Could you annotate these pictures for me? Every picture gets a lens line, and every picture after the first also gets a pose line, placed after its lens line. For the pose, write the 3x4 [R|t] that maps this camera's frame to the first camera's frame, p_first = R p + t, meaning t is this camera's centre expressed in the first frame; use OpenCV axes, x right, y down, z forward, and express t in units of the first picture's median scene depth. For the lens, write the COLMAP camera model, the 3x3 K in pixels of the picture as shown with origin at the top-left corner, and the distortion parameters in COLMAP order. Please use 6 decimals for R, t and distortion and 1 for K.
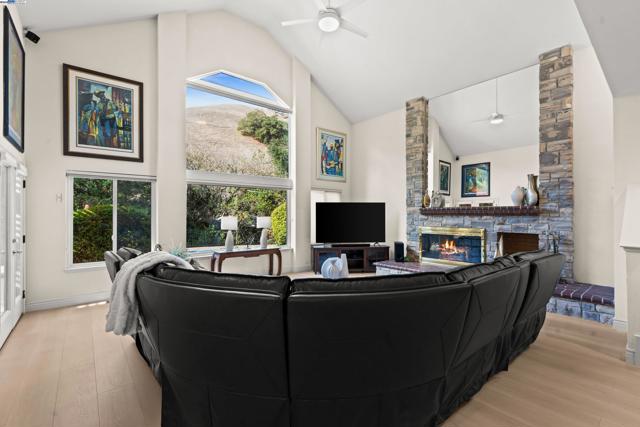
lens RADIAL K [[290.0, 0, 324.4], [0, 290.0, 212.4], [0, 0, 1]] dist [-0.012959, 0.005260]
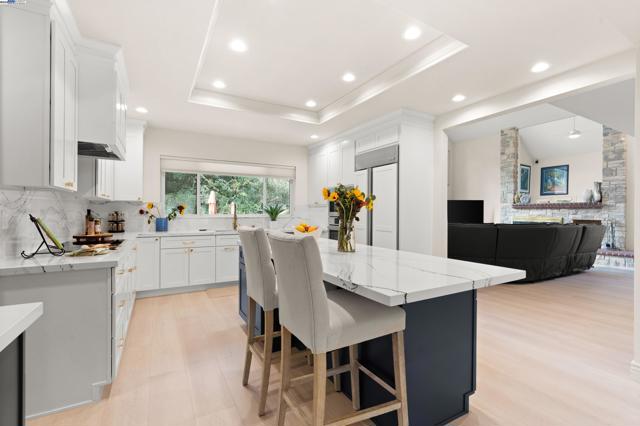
lens RADIAL K [[290.0, 0, 322.5], [0, 290.0, 212.3], [0, 0, 1]] dist [-0.012959, 0.005260]
pose [[0.981744, 0.005829, -0.190116, -0.332656], [-0.004267, 0.999954, 0.008626, 0.018956], [0.190158, -0.007657, 0.981724, -0.614023]]
